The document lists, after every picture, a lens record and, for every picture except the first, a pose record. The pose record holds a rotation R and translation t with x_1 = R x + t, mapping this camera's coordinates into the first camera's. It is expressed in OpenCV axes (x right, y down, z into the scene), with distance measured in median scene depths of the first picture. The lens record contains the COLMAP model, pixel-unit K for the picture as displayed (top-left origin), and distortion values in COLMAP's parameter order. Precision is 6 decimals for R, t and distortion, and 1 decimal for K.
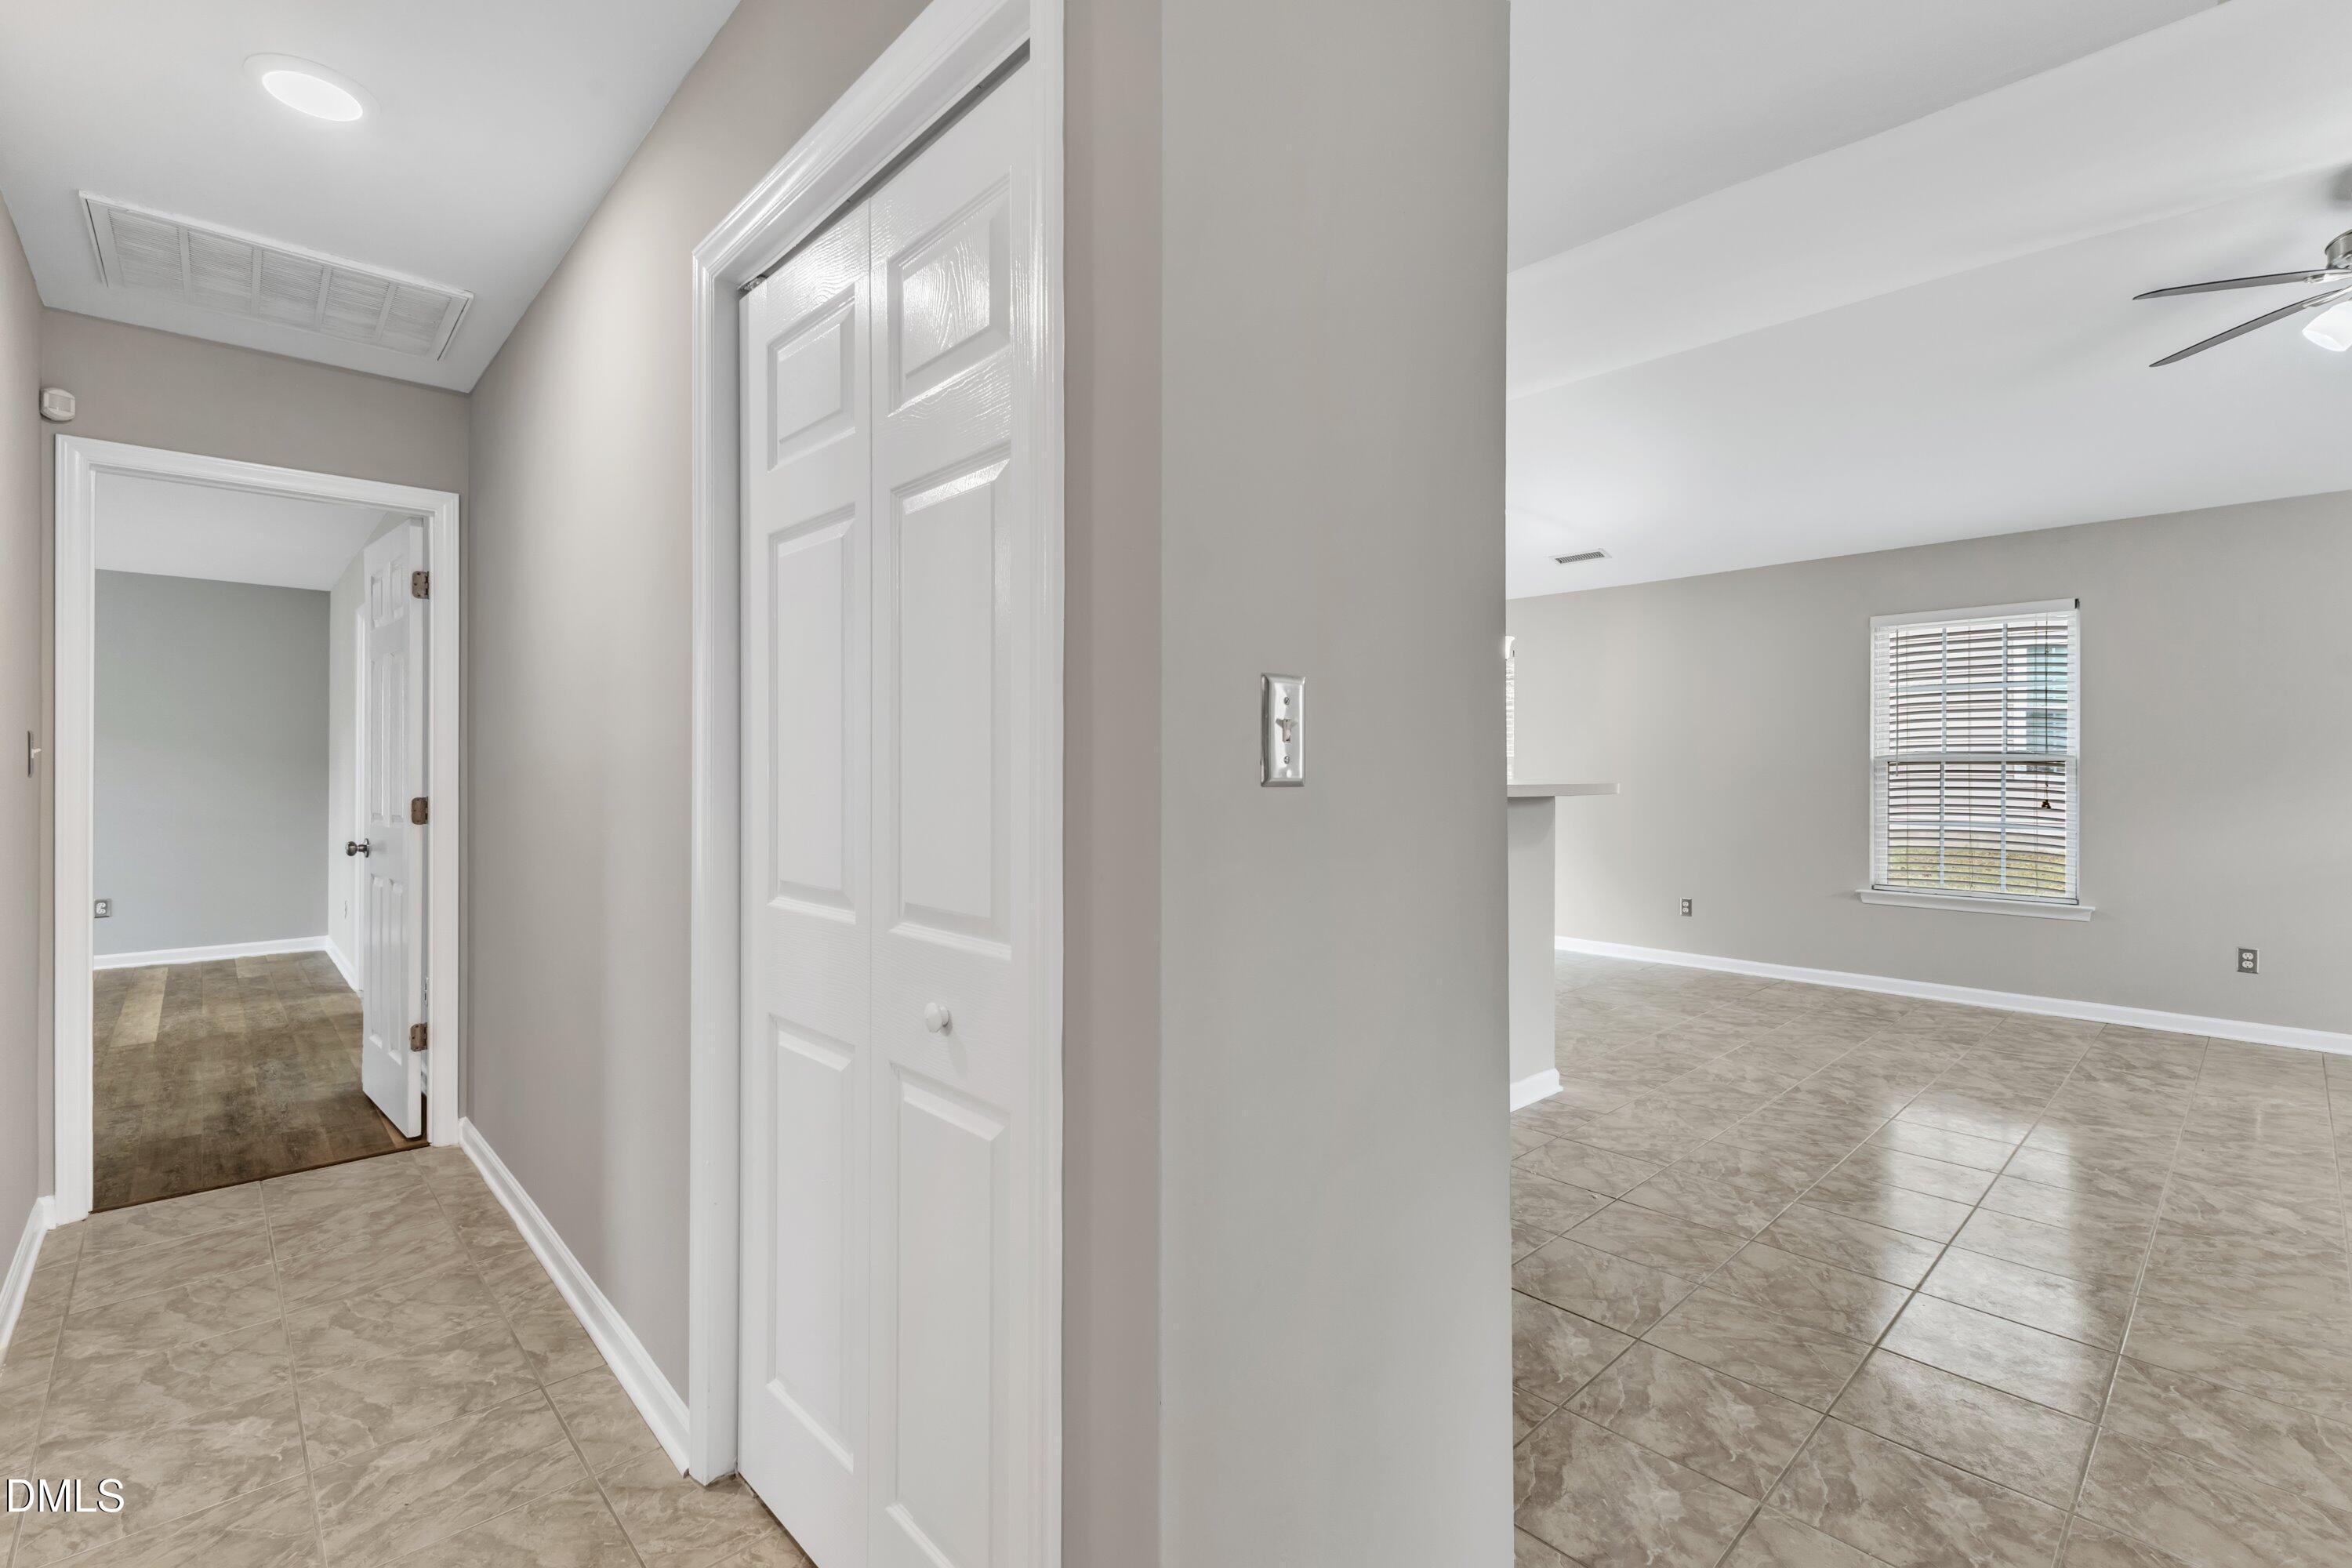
lens RADIAL K [[1026.0, 0, 1176.0], [0, 1026.0, 784.0], [0, 0, 1]] dist [0.000225, -0.000282]
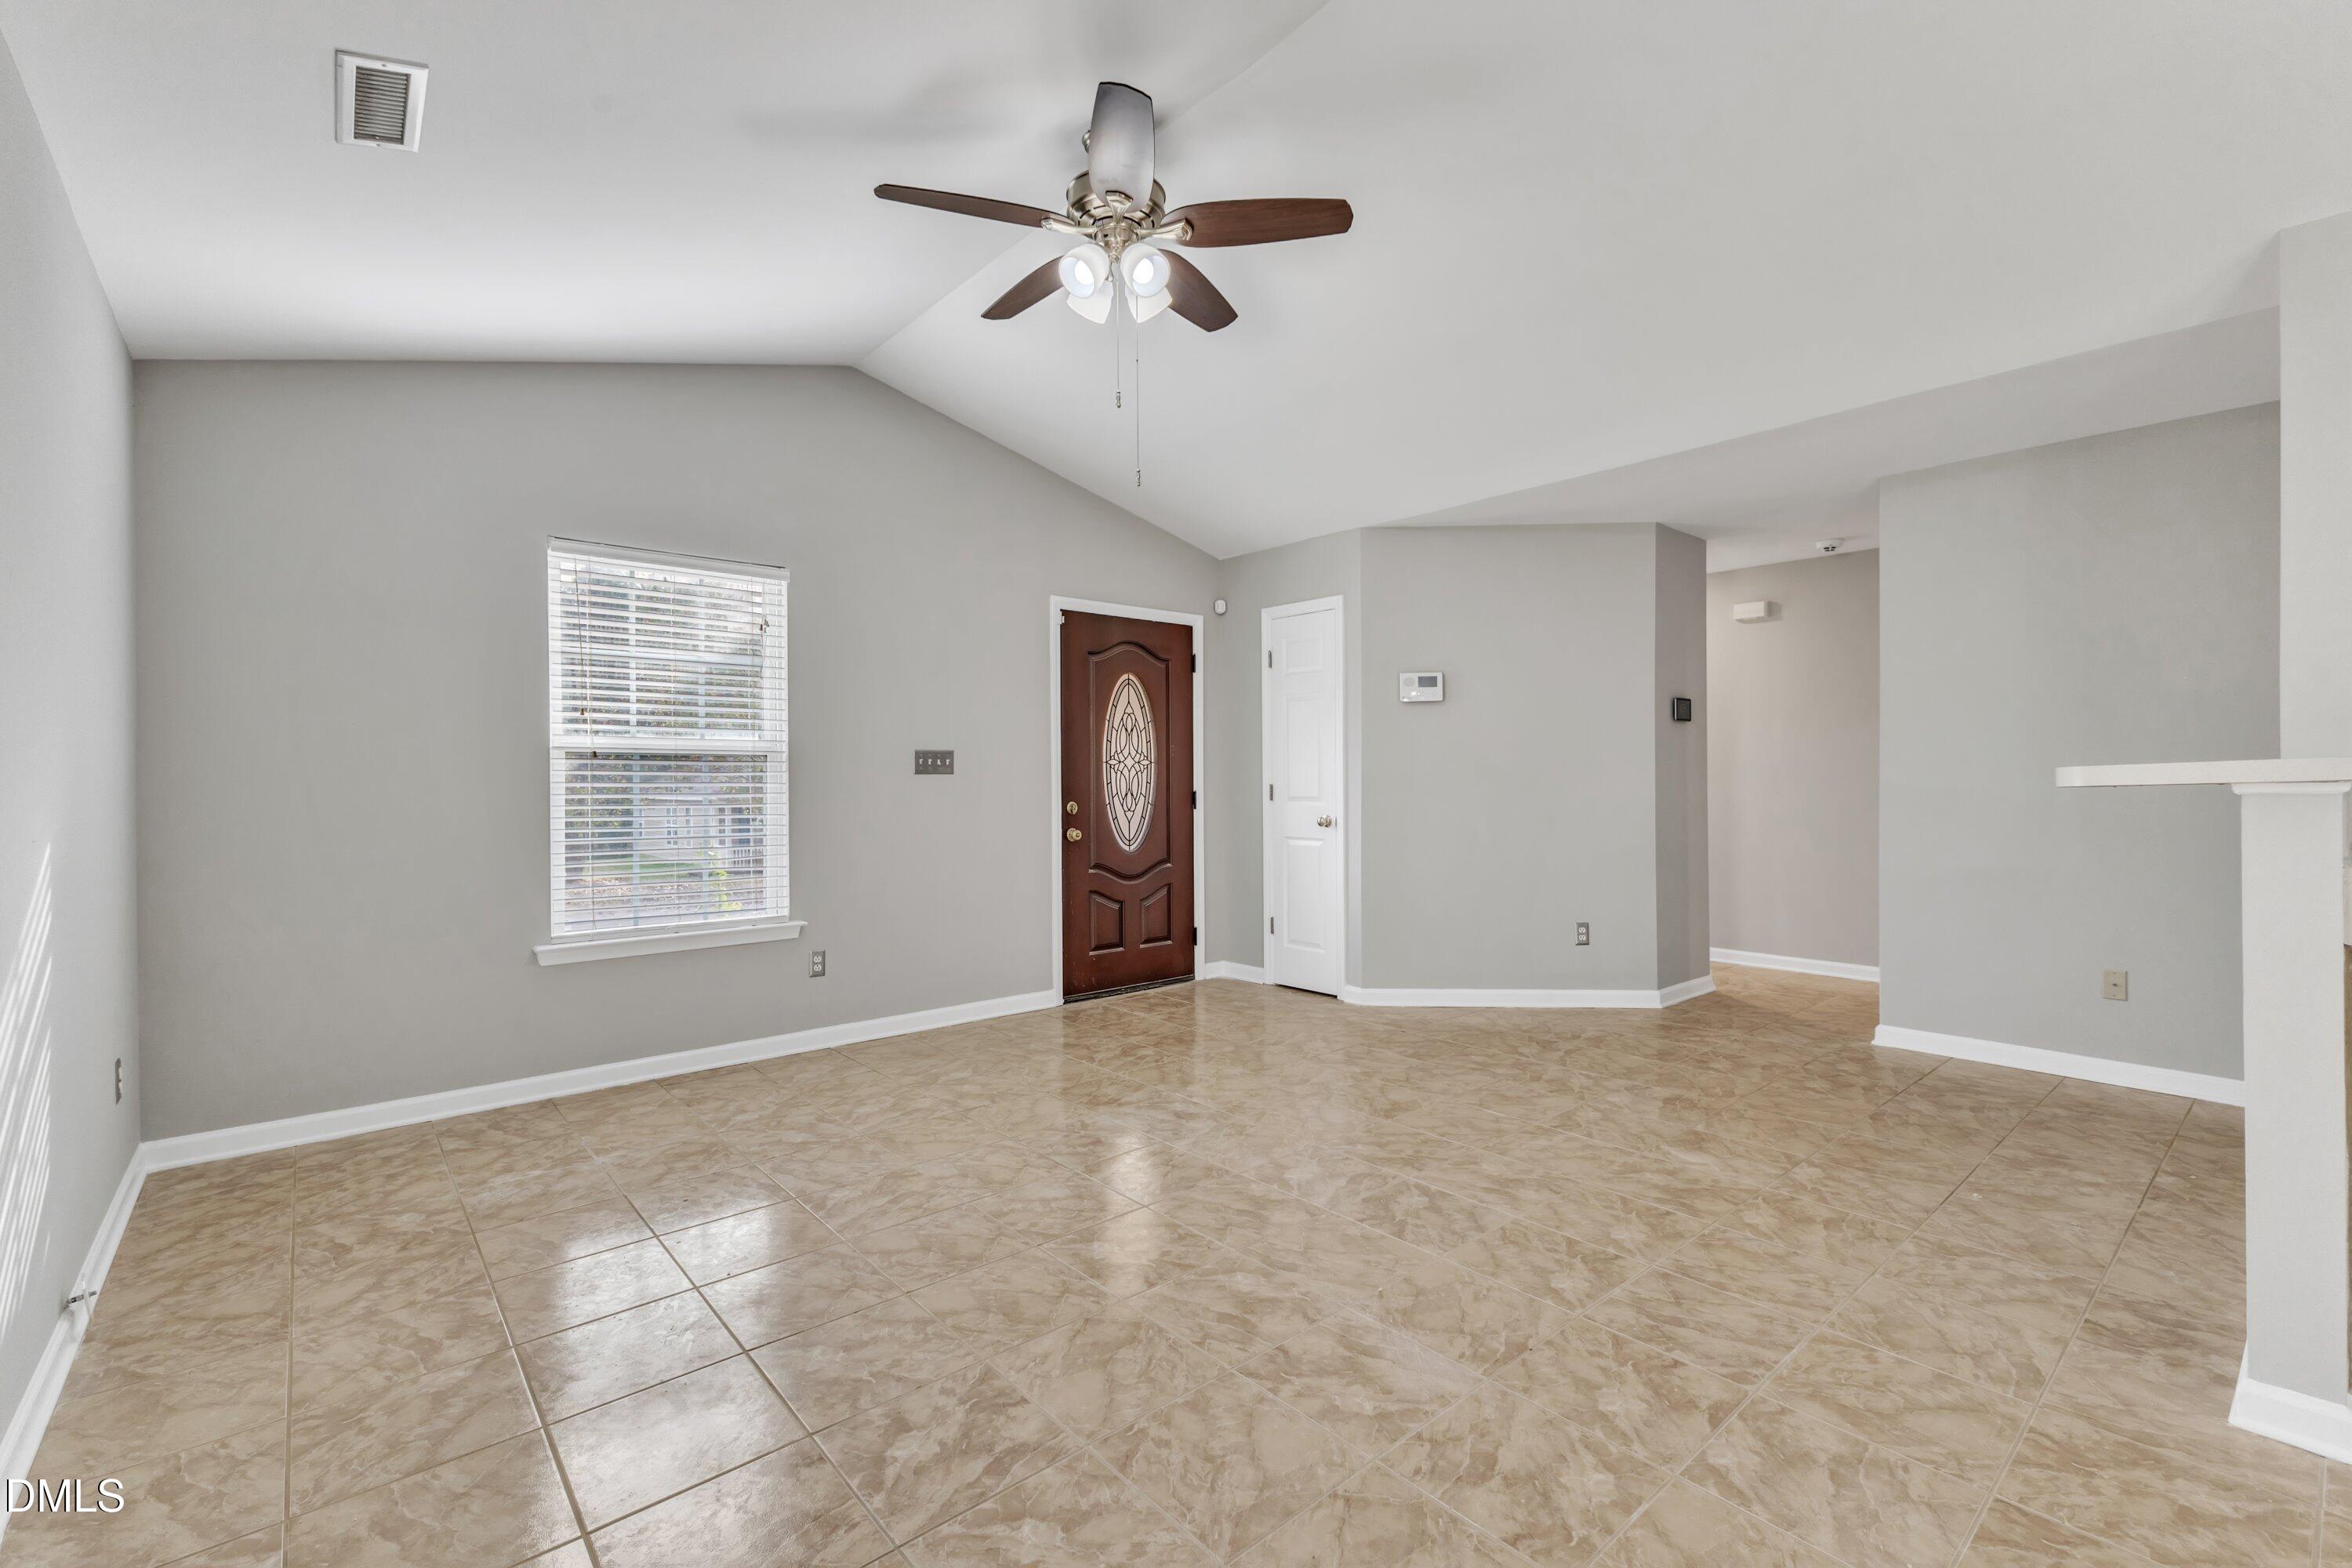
lens RADIAL K [[1009.4, 0, 1177.6], [0, 1009.4, 782.6], [0, 0, 1]] dist [0.012963, -0.003165]
pose [[-0.999205, 0.002934, 0.039761, 1.007626], [0.003566, 0.999868, 0.015835, -0.004308], [-0.039709, 0.015964, -0.999084, 1.781267]]
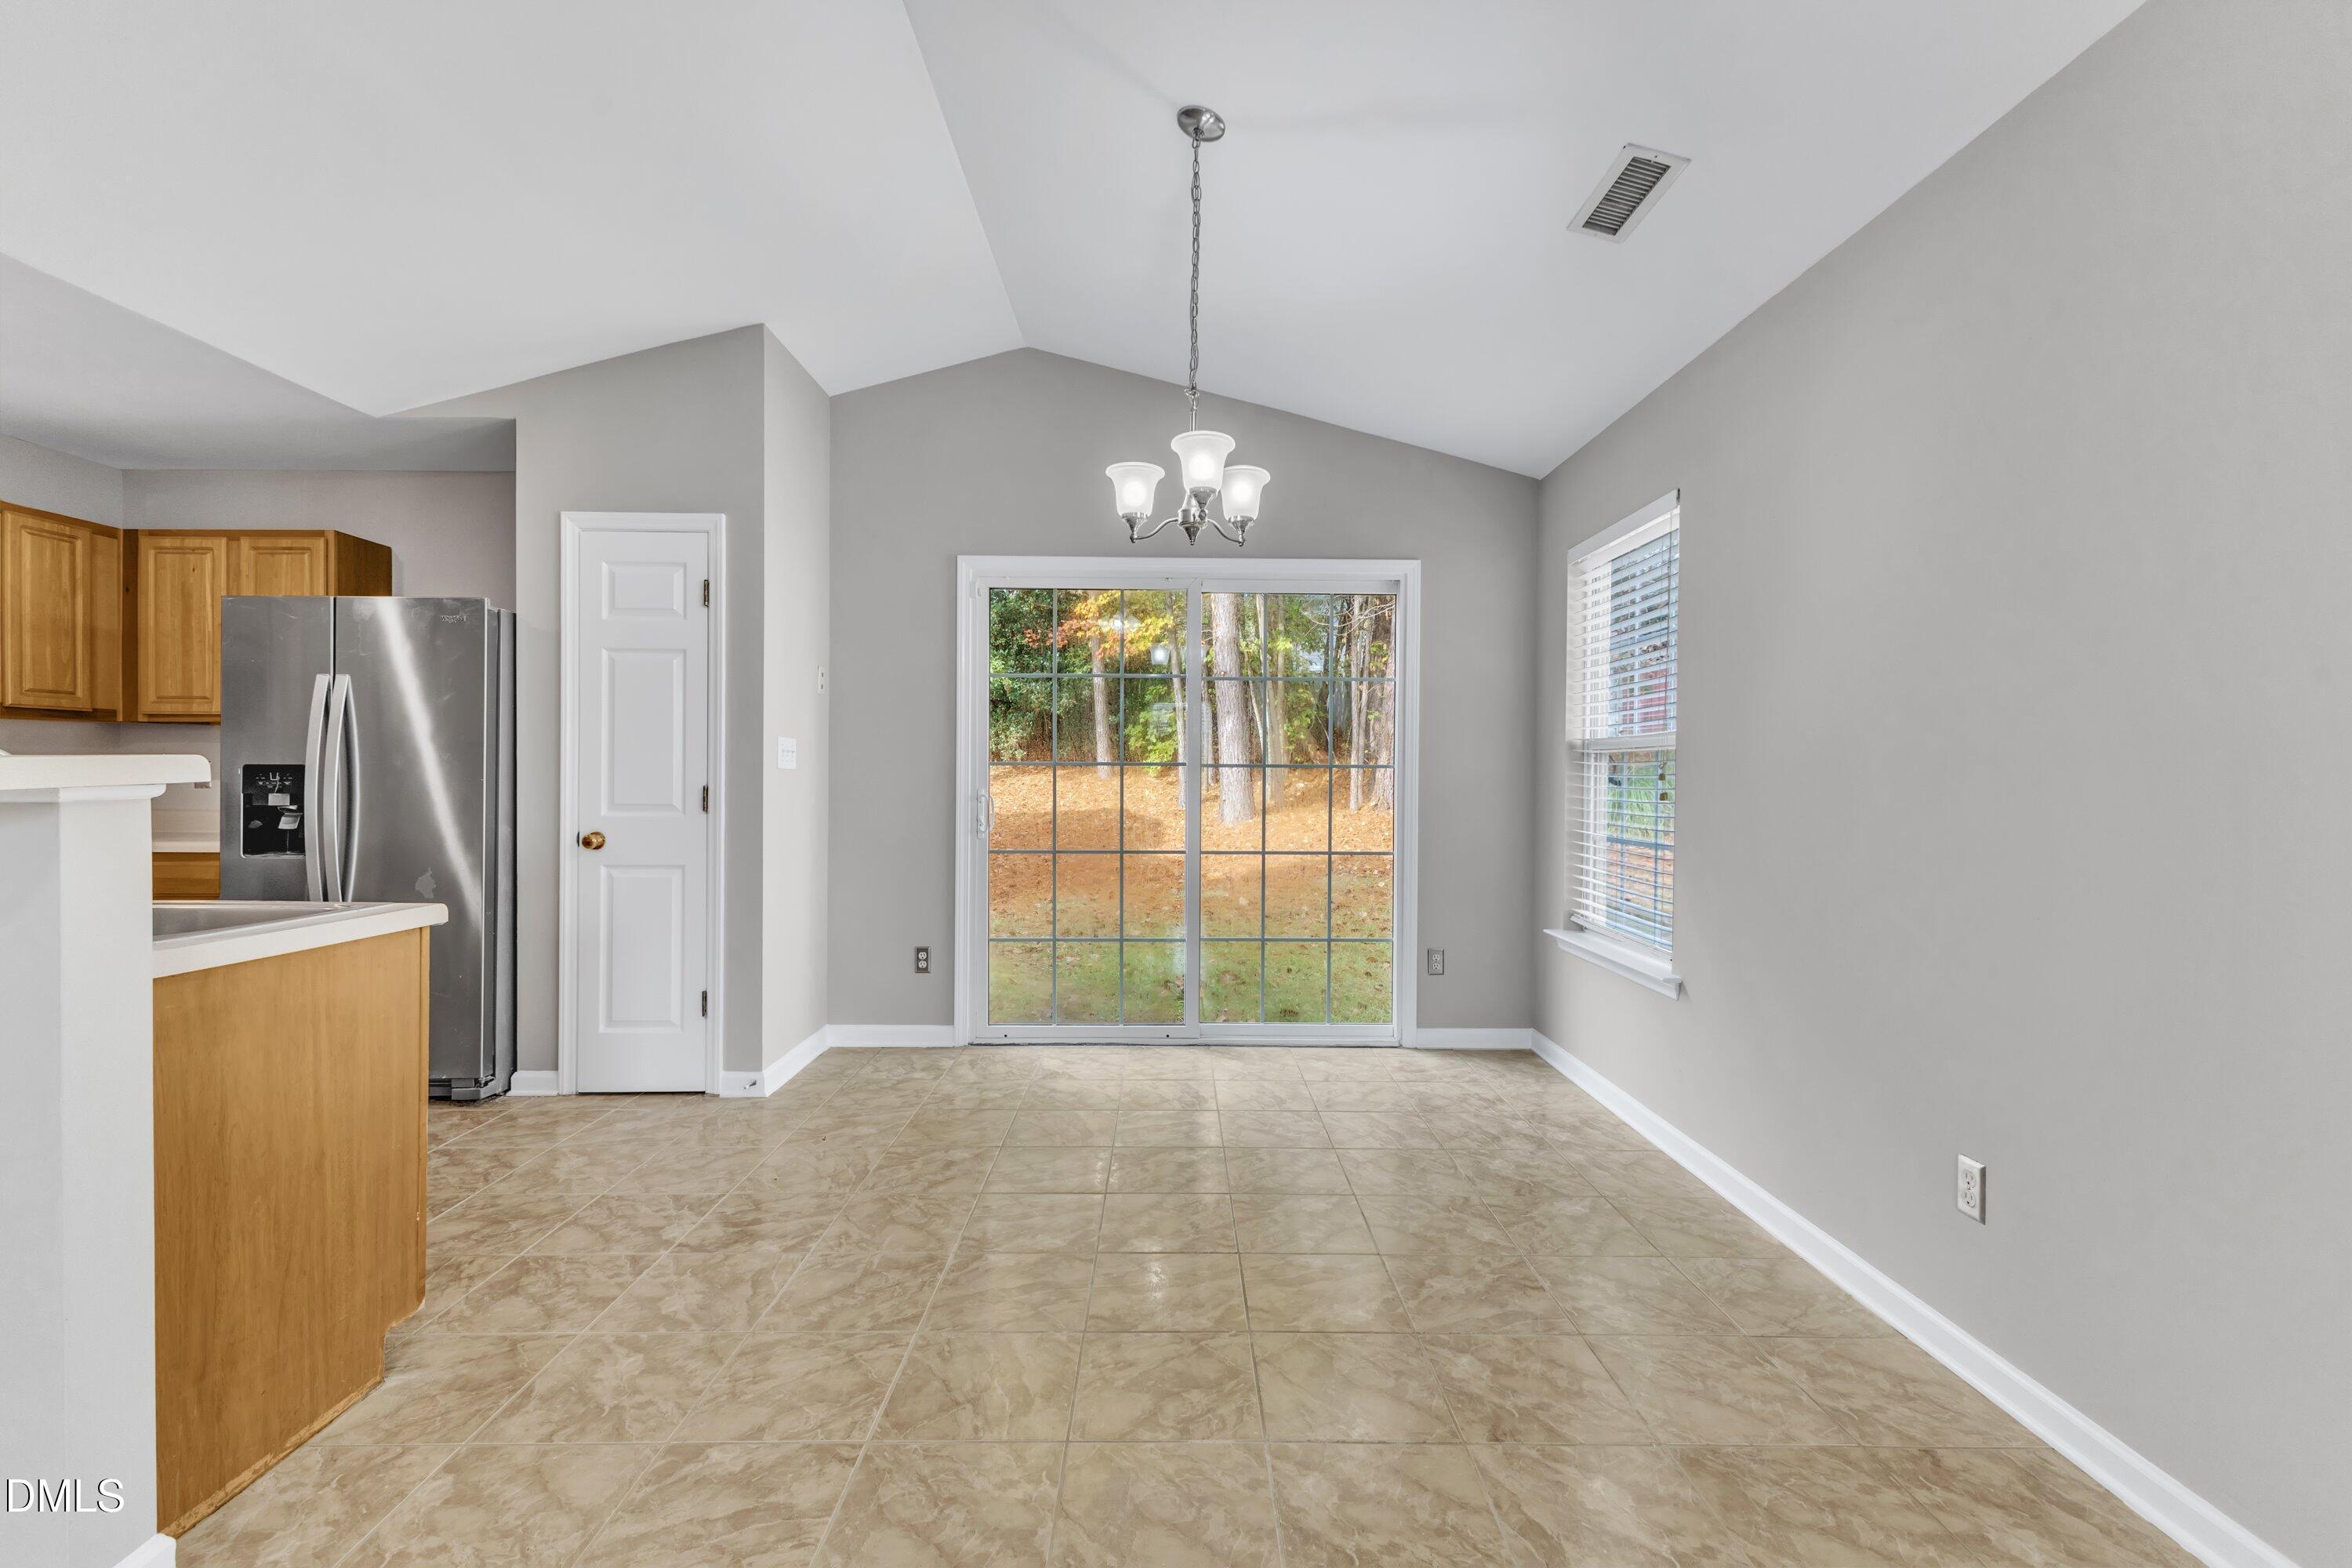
lens RADIAL K [[1009.4, 0, 1177.6], [0, 1009.4, 782.6], [0, 0, 1]] dist [0.012963, -0.003165]
pose [[0.736073, 0.007066, -0.676865, 1.045685], [-0.013039, 0.999908, -0.003741, 0.000687], [0.676776, 0.011580, 0.736098, 1.200507]]
